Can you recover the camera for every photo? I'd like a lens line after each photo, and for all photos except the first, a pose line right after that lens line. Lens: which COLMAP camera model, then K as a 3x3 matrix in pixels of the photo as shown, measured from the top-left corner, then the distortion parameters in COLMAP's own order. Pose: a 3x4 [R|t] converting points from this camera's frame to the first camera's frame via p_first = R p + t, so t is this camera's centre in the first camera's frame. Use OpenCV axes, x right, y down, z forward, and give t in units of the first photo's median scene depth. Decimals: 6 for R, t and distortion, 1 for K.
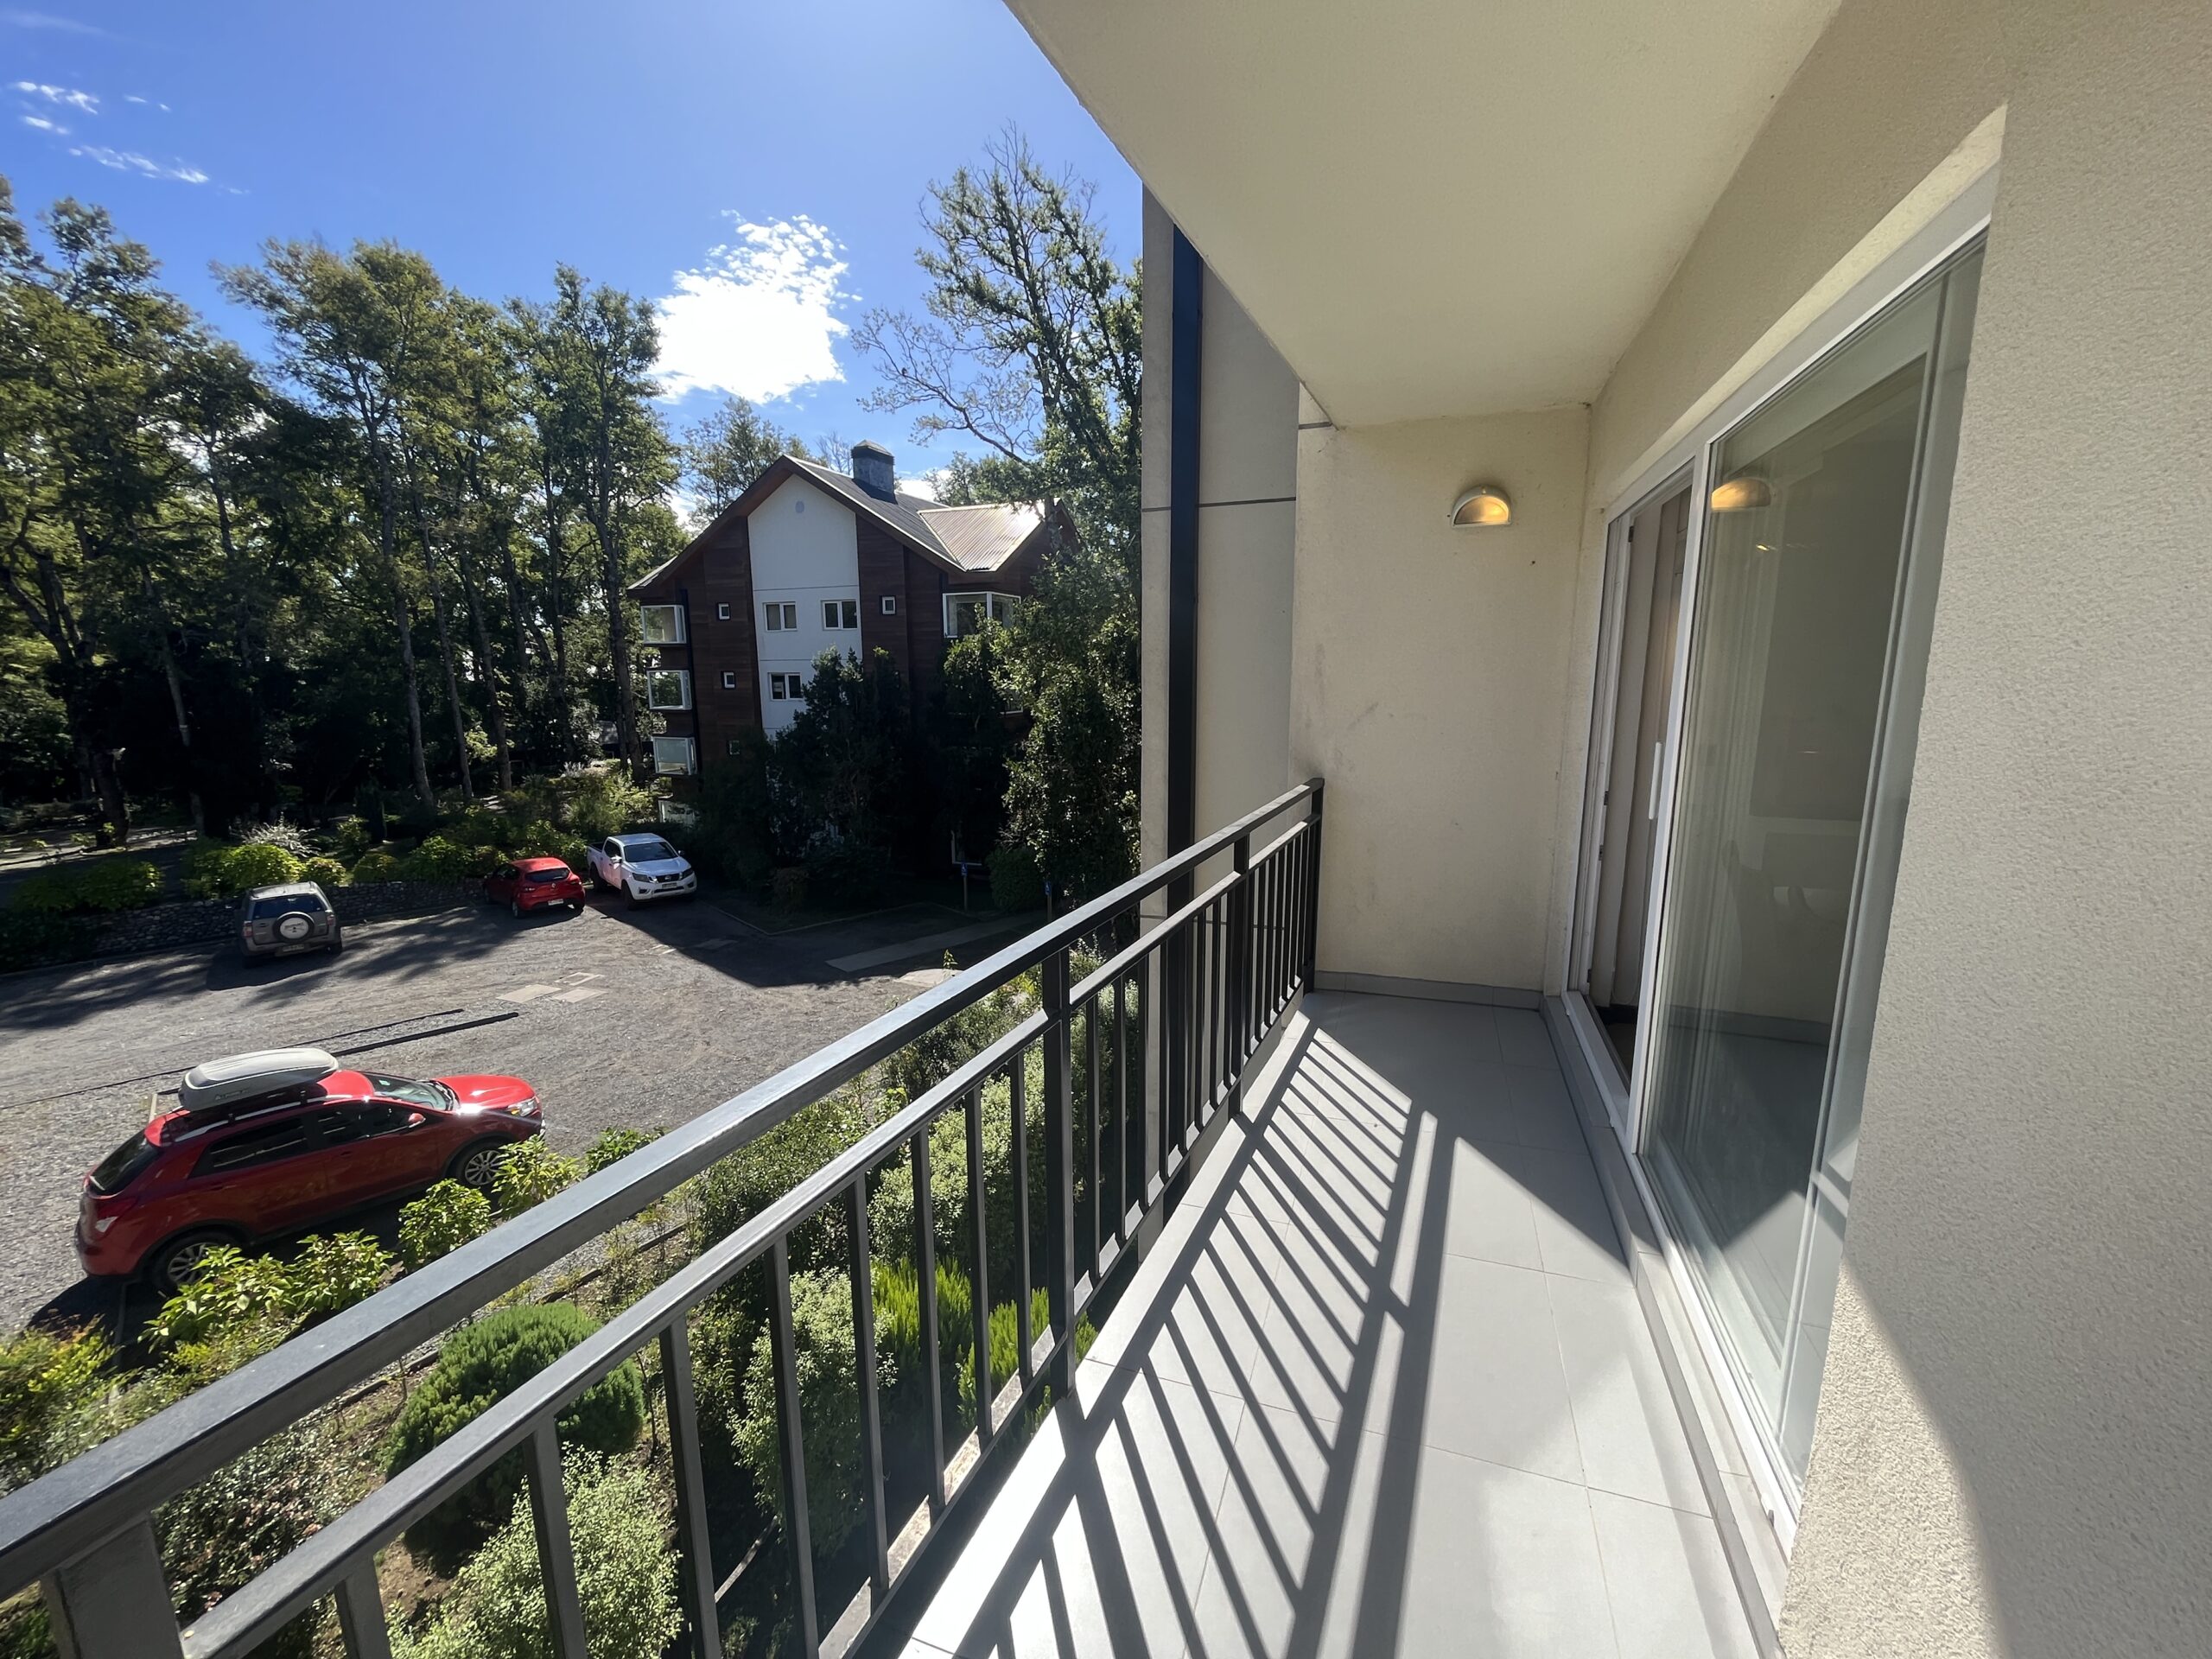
lens RADIAL K [[892.5, 0, 1098.2], [0, 892.5, 828.1], [0, 0, 1]] dist [-0.002254, -0.000292]
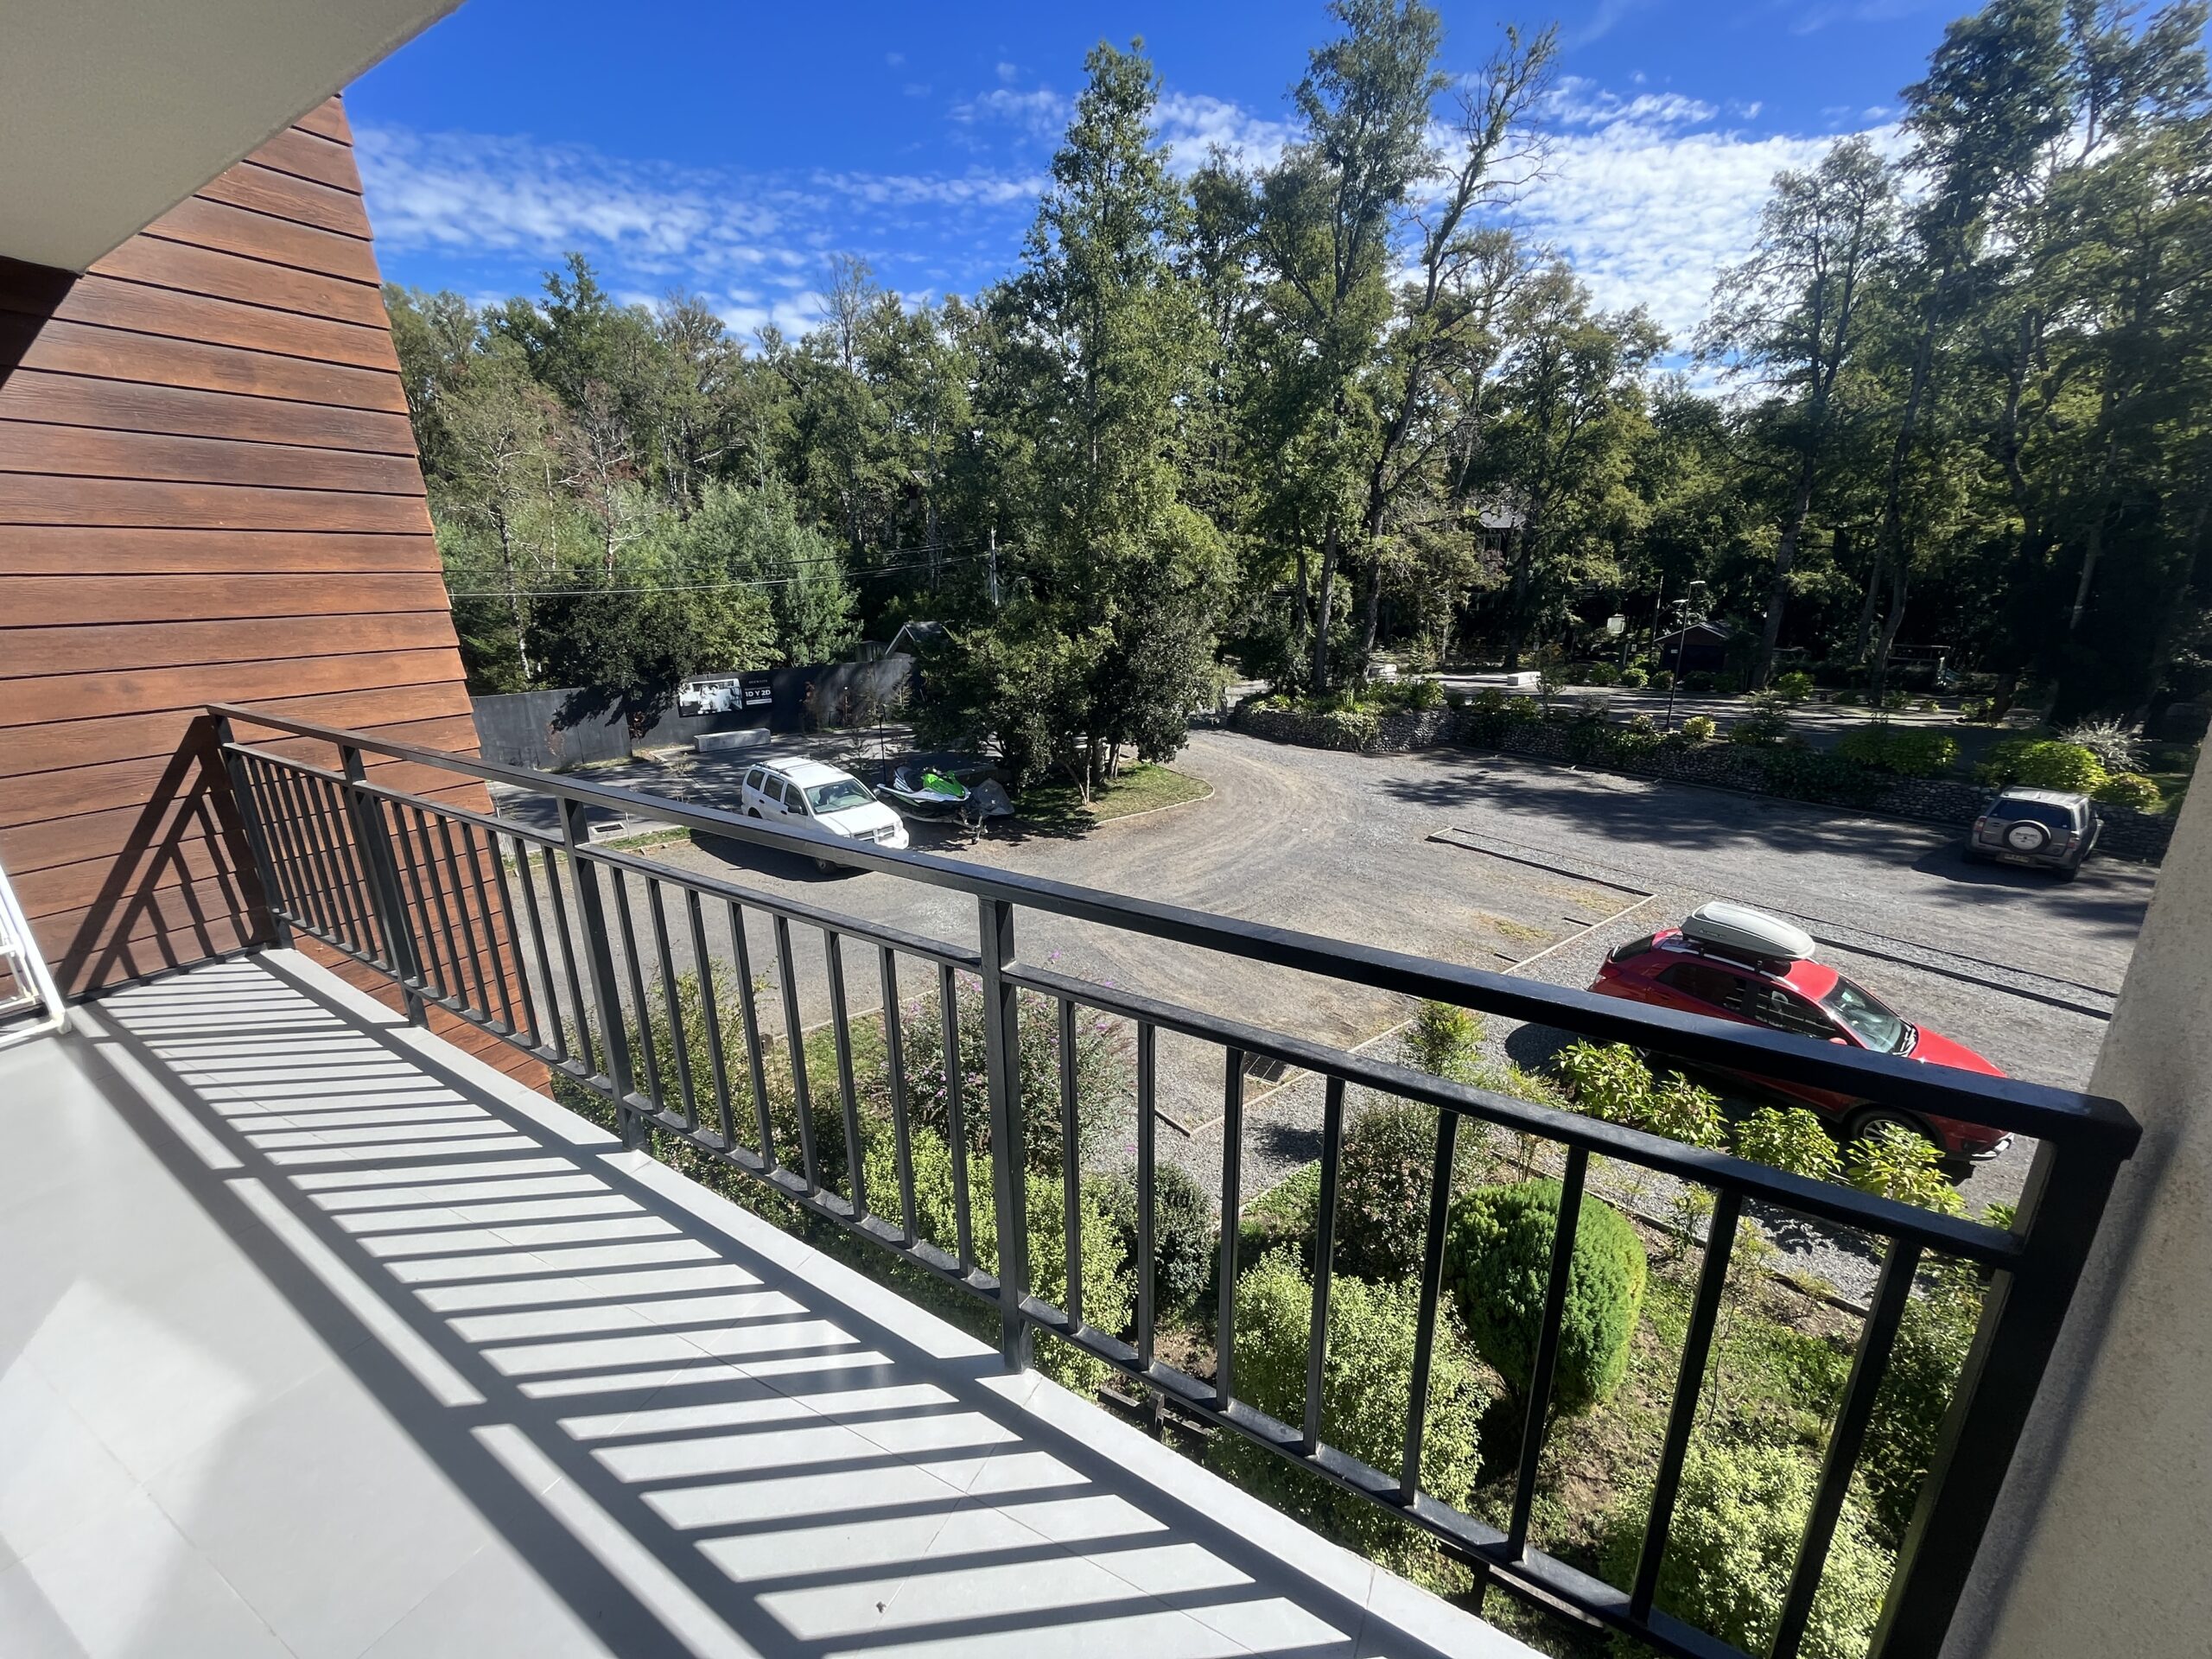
lens RADIAL K [[892.5, 0, 1098.2], [0, 892.5, 828.1], [0, 0, 1]] dist [-0.002254, -0.000292]
pose [[-0.134648, 0.287855, -0.948161, 0.171044], [-0.158980, 0.938203, 0.307408, -0.052854], [0.978057, 0.192130, -0.080564, 0.300324]]
